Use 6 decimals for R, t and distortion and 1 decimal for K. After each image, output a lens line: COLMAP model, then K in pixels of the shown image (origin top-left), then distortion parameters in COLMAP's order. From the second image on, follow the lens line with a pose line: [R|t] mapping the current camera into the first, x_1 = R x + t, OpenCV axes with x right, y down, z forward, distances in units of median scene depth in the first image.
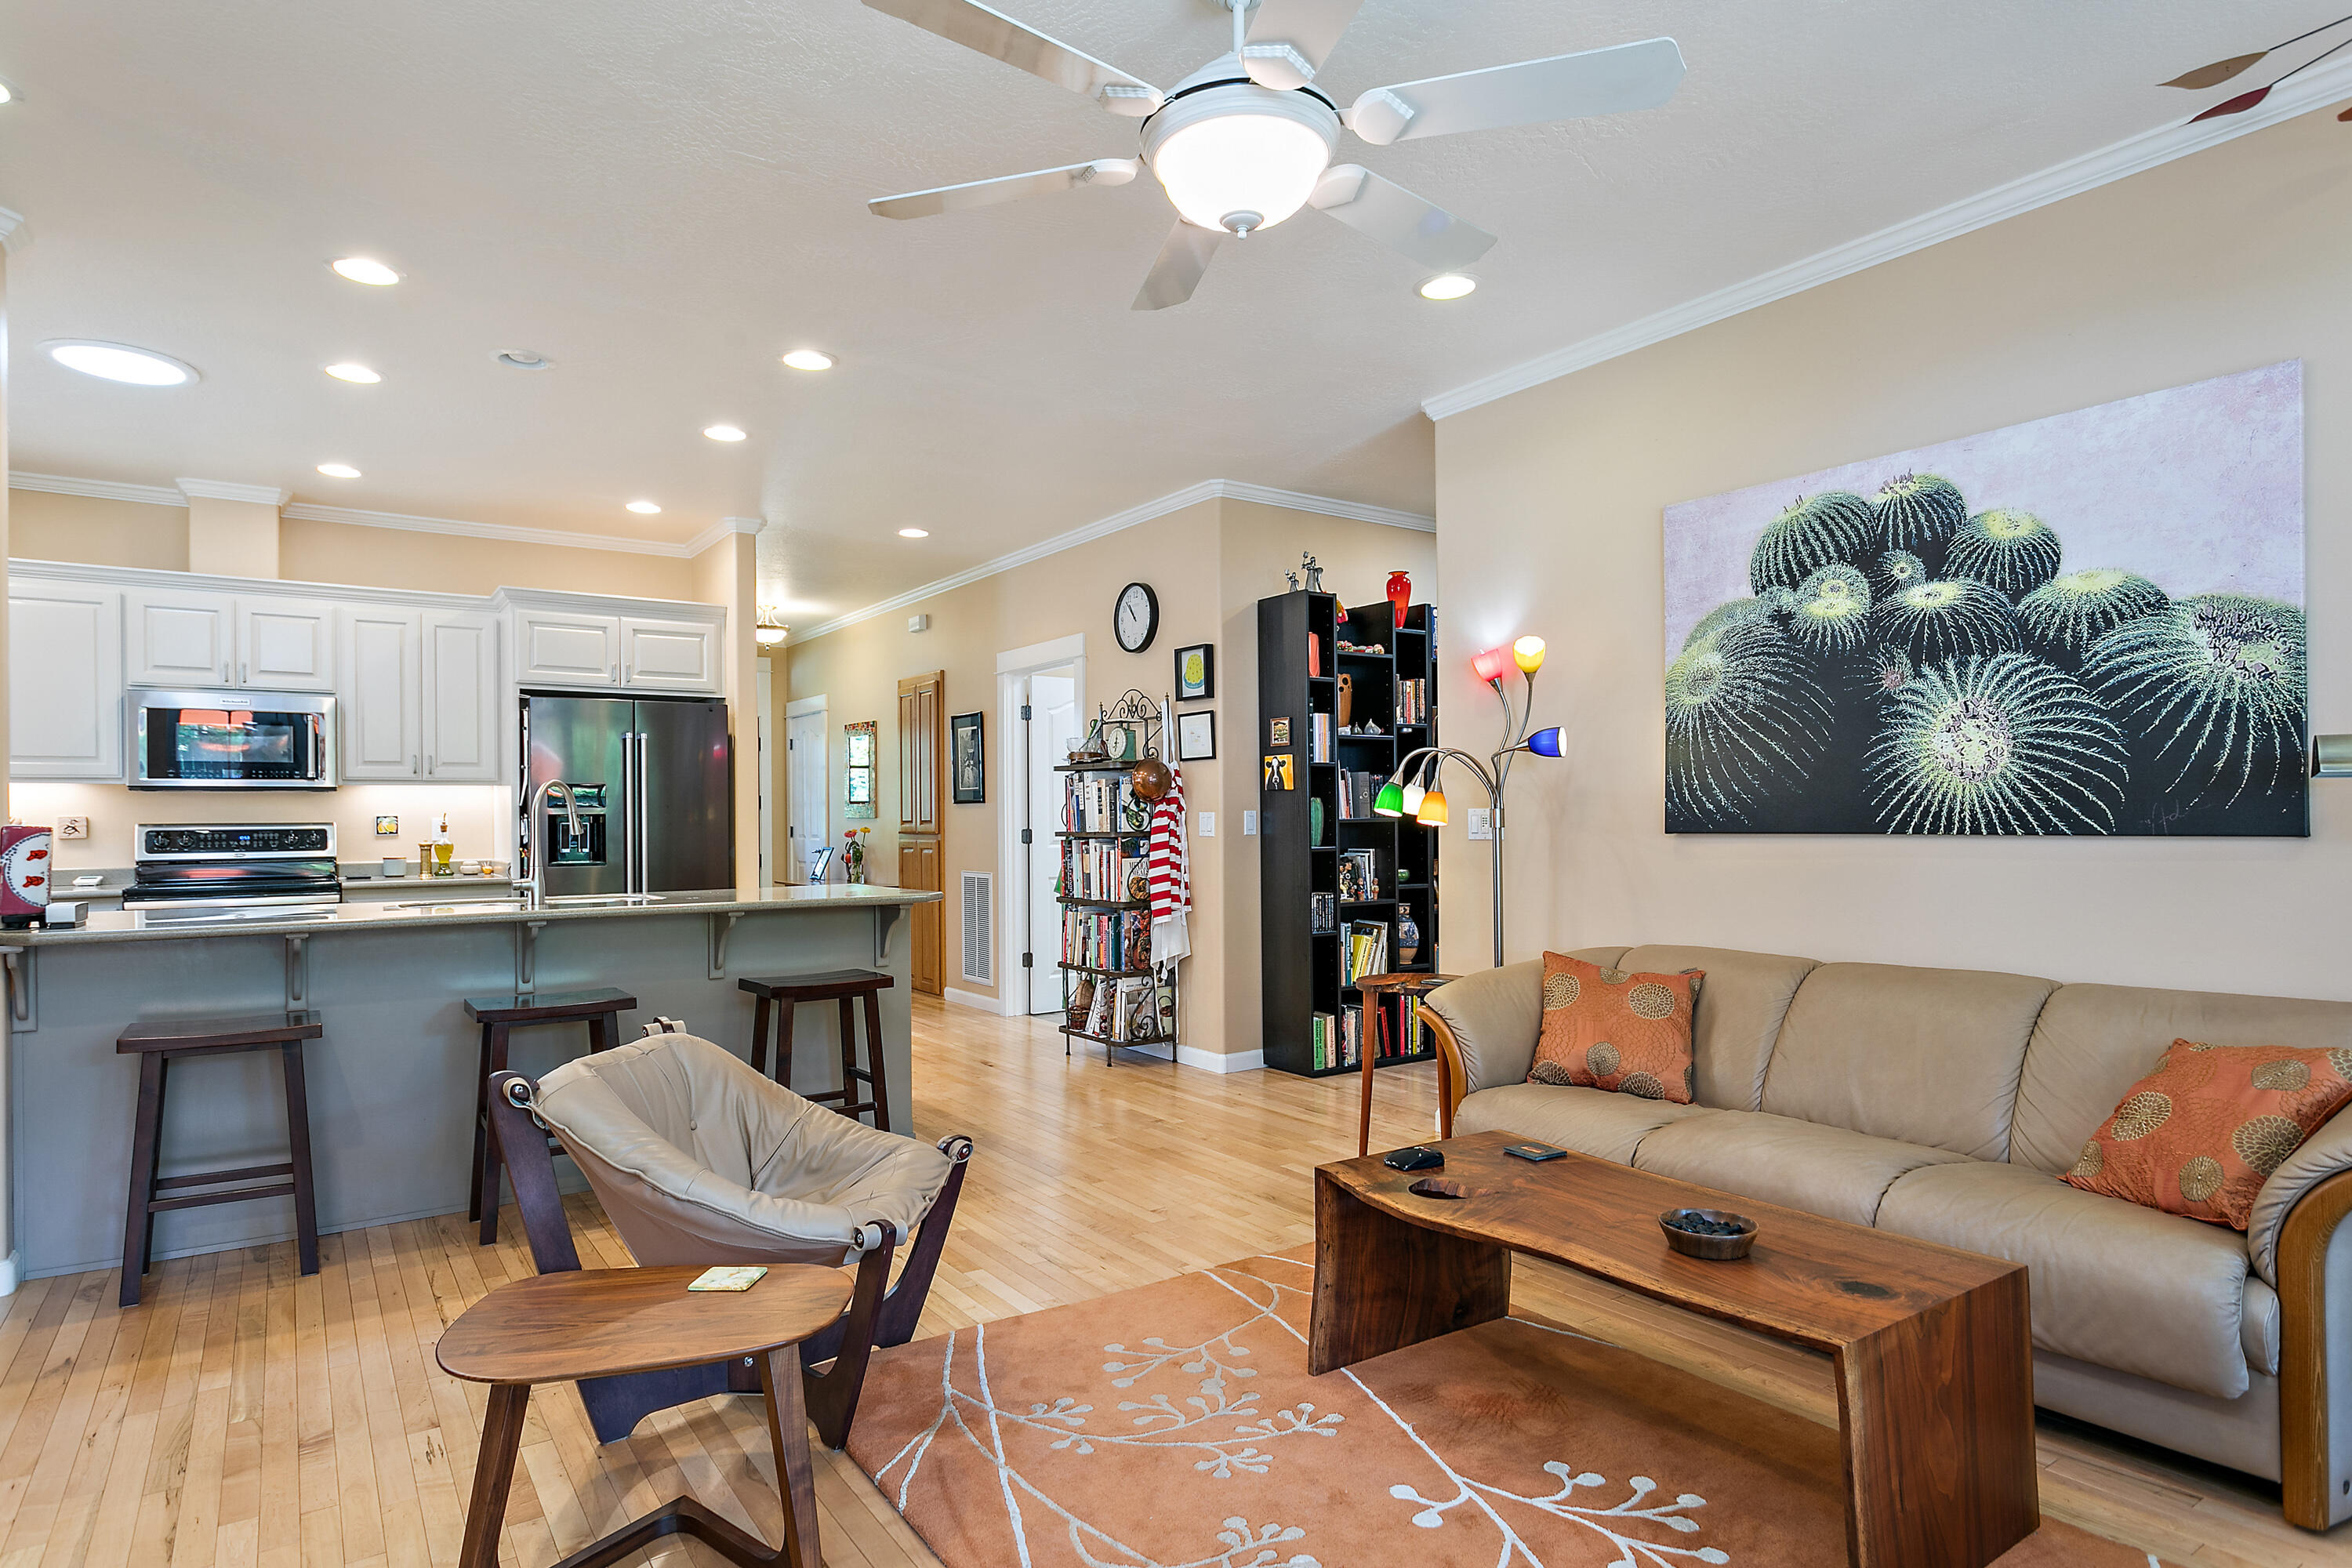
lens RADIAL K [[1276.2, 0, 1175.5], [0, 1276.2, 809.2], [0, 0, 1]] dist [-0.001096, -0.000020]
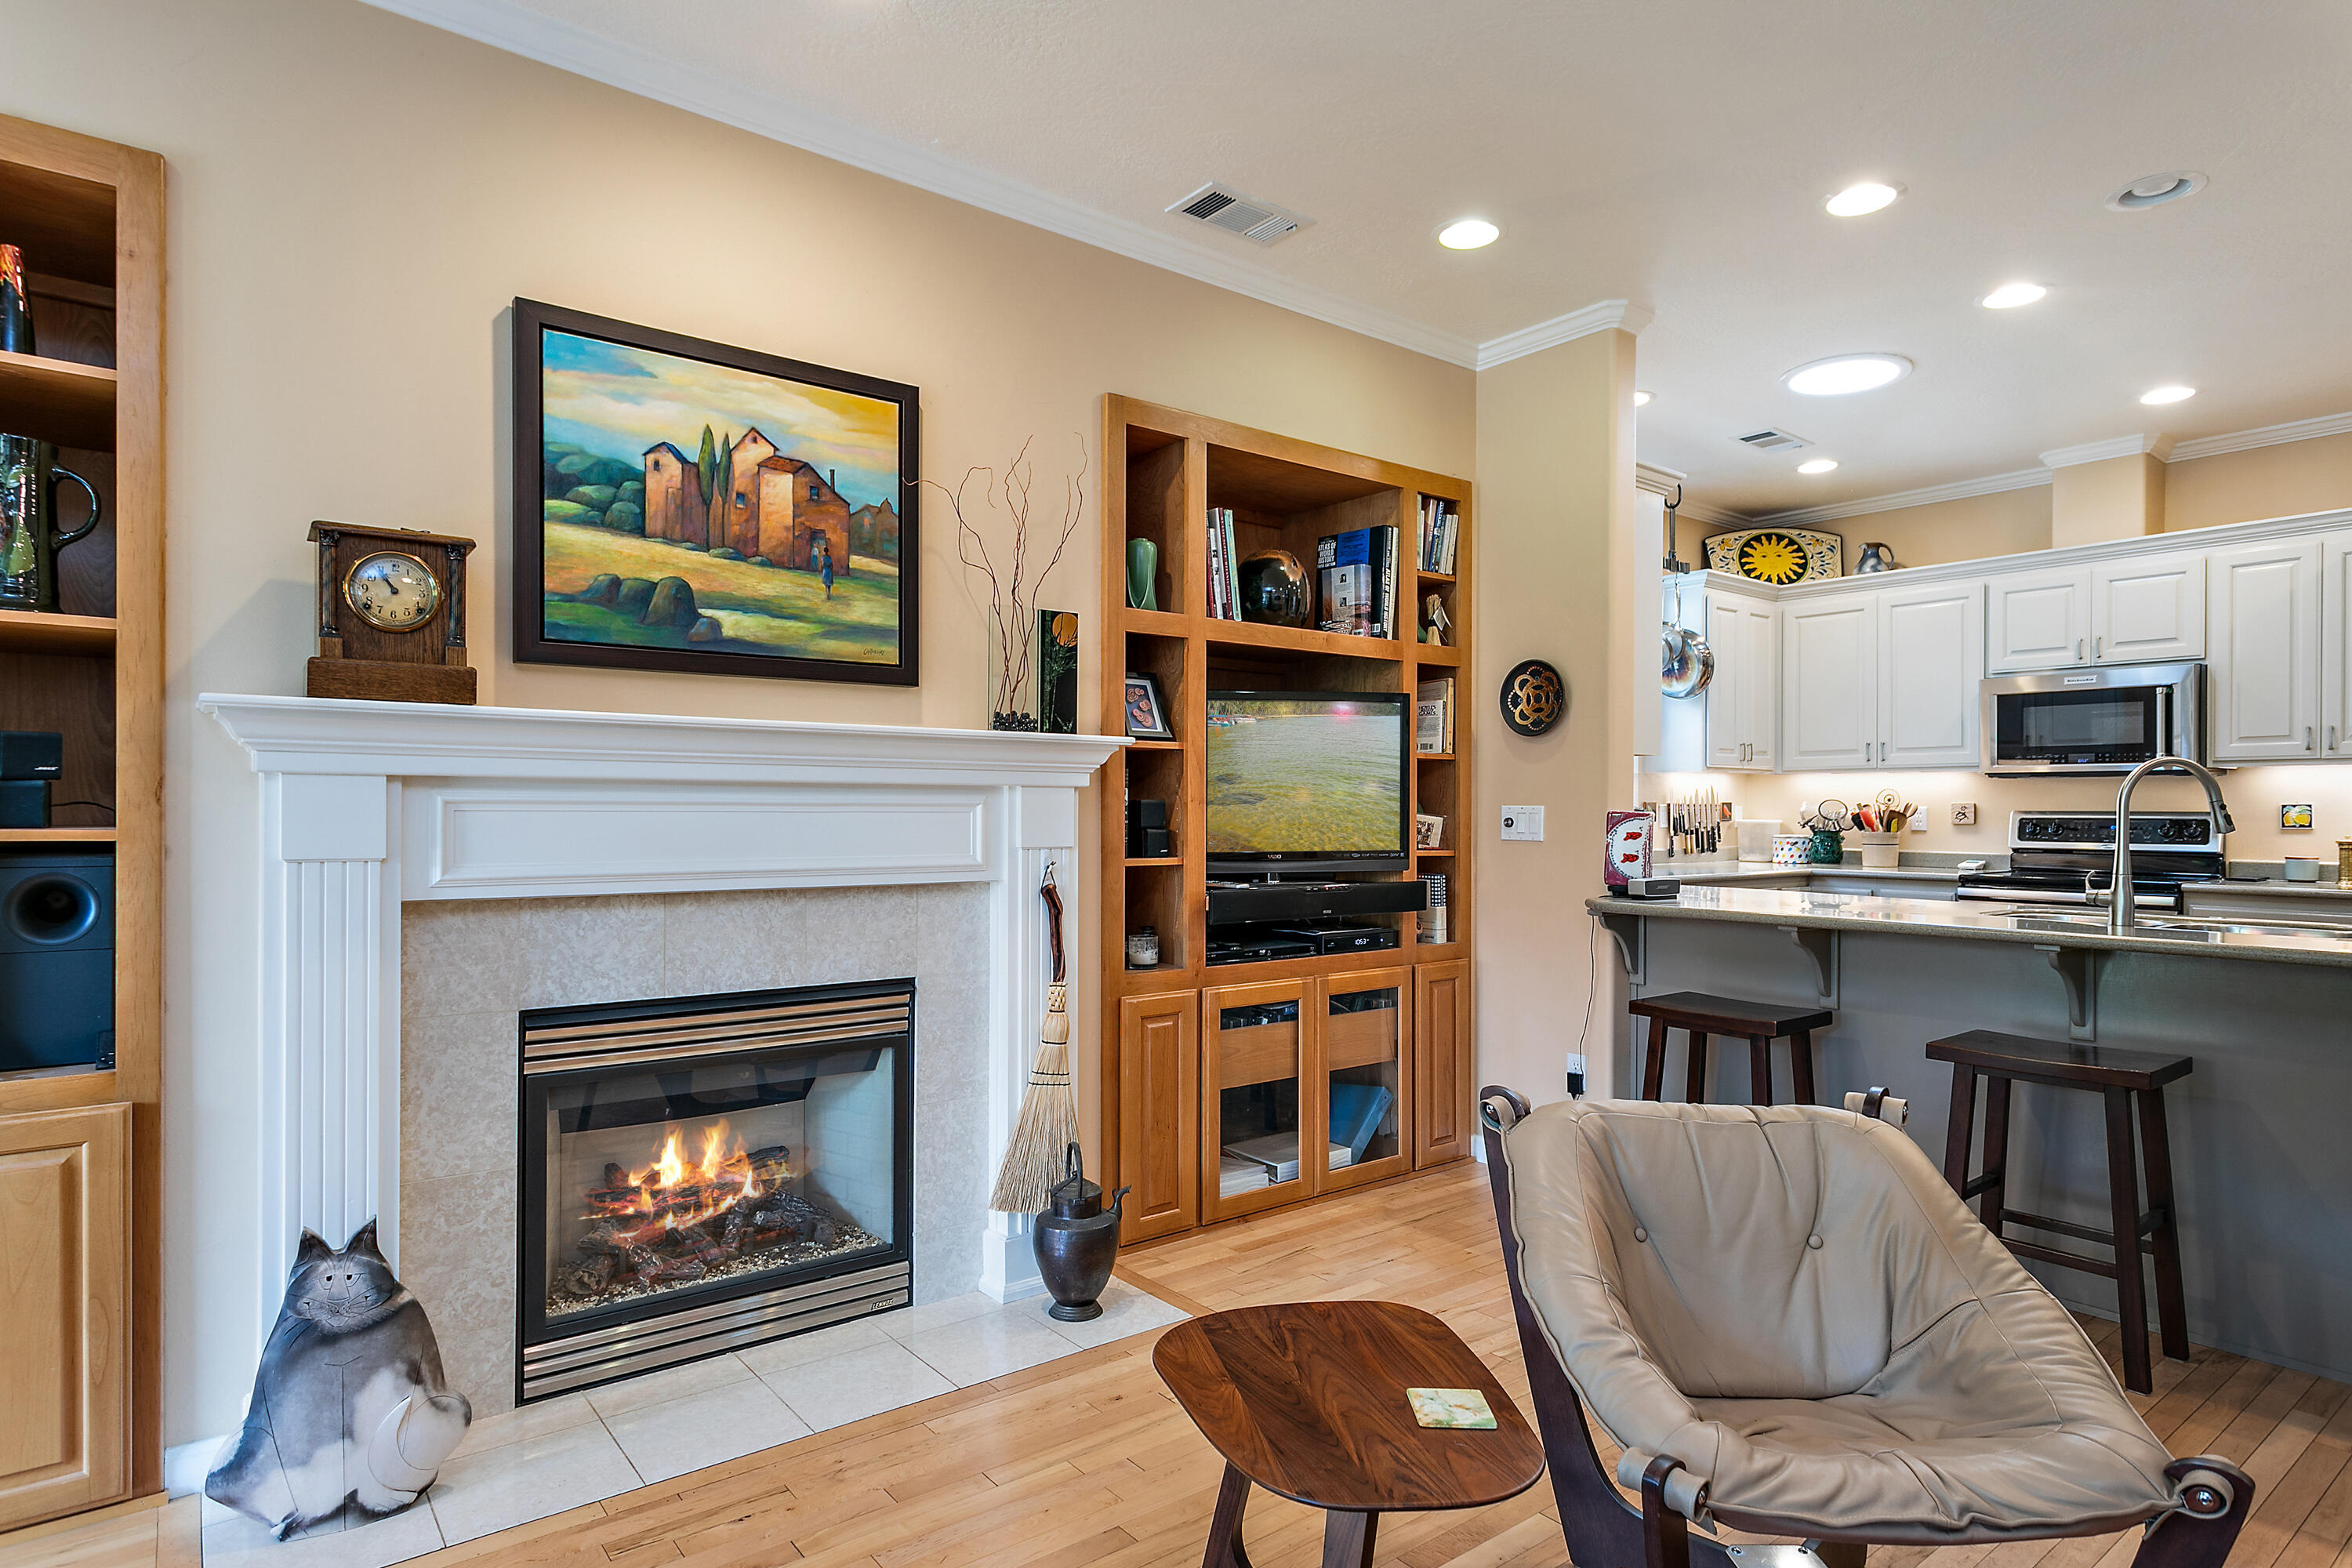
lens RADIAL K [[1276.2, 0, 1175.5], [0, 1276.2, 809.2], [0, 0, 1]] dist [-0.001096, -0.000020]
pose [[0.053439, 0.011109, -0.998509, 0.150714], [0.001289, 0.999937, 0.011194, -0.001628], [0.998570, -0.001885, 0.053422, 0.290822]]
